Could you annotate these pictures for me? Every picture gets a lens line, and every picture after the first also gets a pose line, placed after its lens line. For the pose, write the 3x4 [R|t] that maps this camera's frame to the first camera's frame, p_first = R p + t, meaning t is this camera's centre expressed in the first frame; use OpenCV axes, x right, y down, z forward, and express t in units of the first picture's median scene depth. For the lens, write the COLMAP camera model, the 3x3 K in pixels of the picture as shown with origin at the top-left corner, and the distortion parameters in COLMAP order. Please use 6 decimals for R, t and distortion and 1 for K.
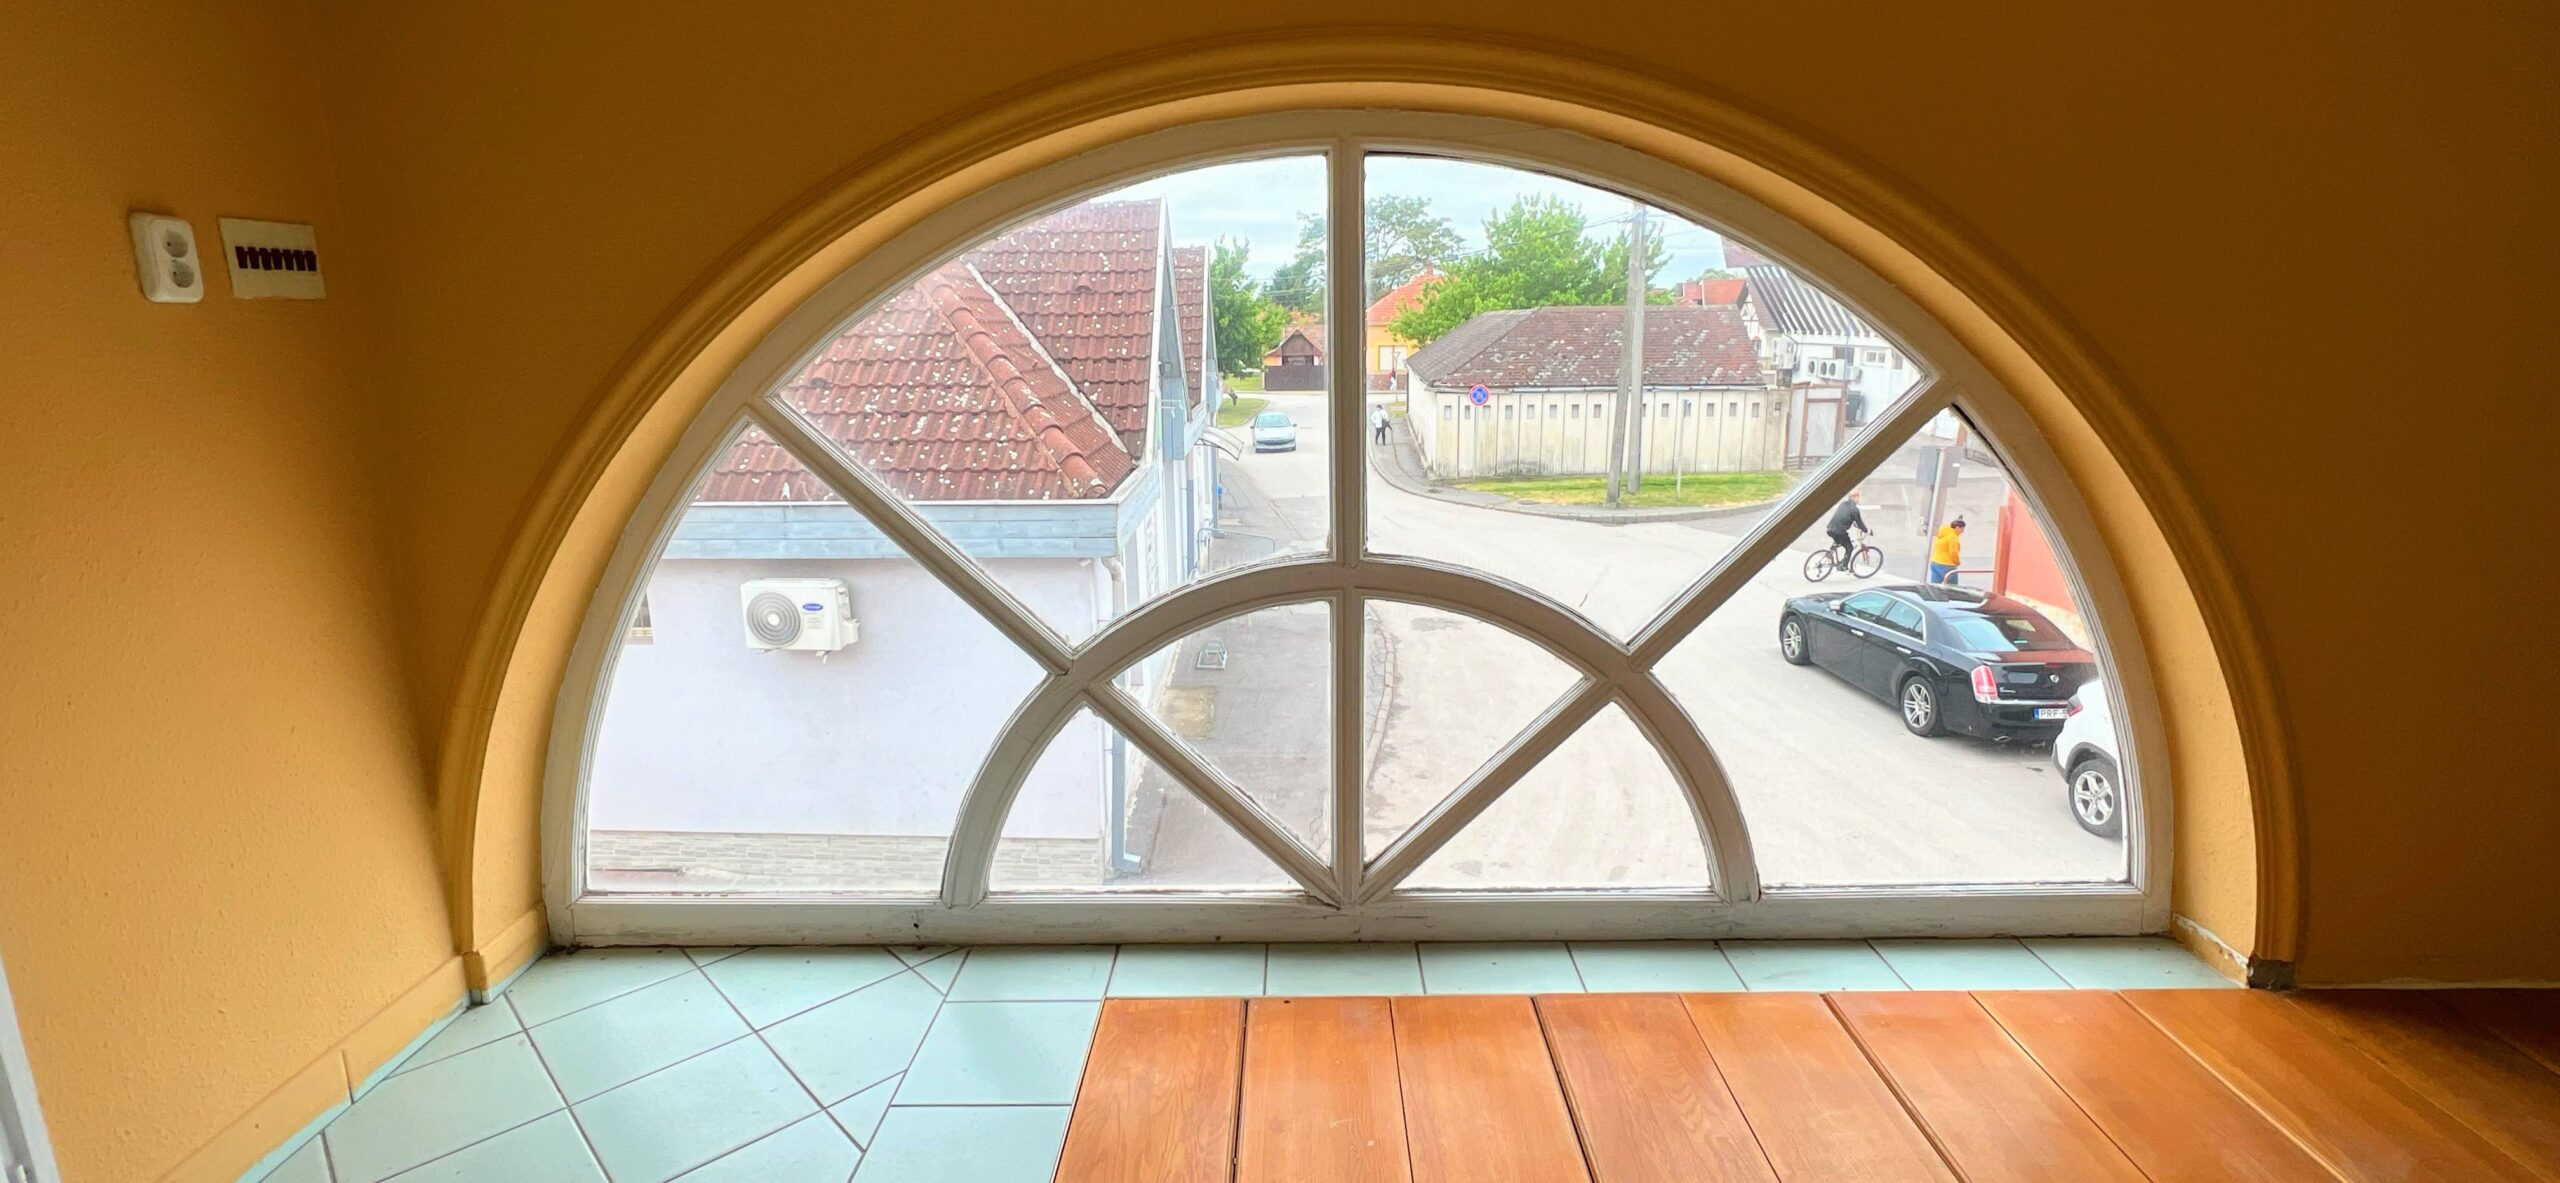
lens RADIAL K [[1189.2, 0, 1277.1], [0, 1189.2, 581.7], [0, 0, 1]] dist [-0.002044, -0.000125]
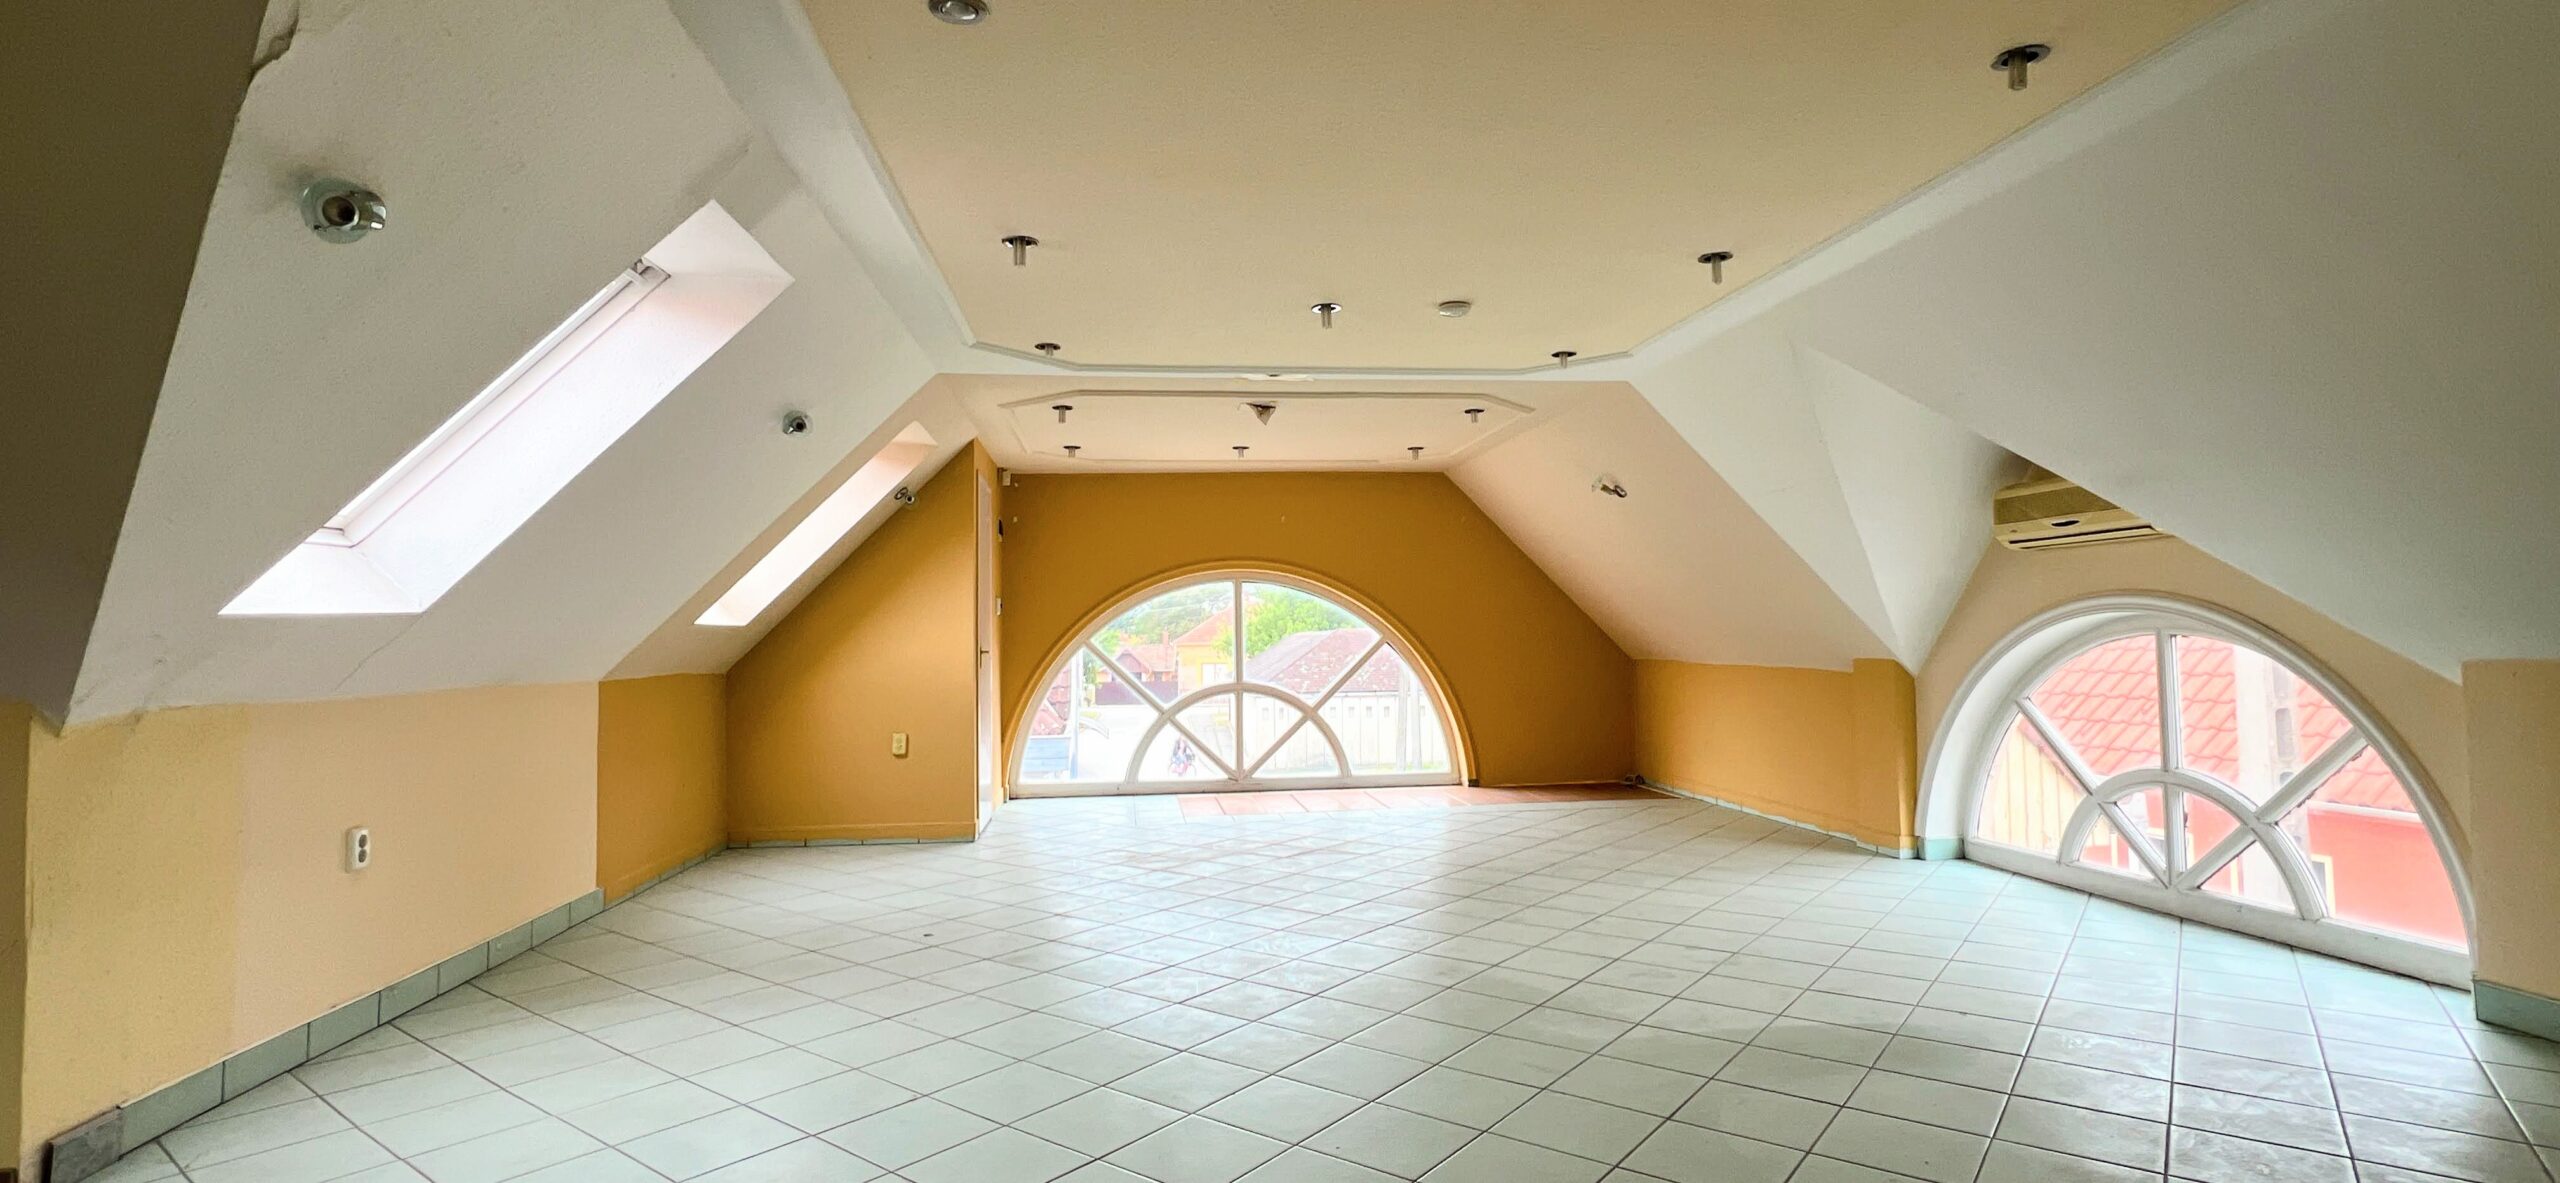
lens RADIAL K [[1189.2, 0, 1277.1], [0, 1189.2, 581.7], [0, 0, 1]] dist [-0.002044, -0.000125]
pose [[0.988644, 0.010539, 0.149906, -0.377898], [0.029511, 0.964498, -0.262436, 0.645340], [-0.147350, 0.263879, 0.953234, -2.630954]]
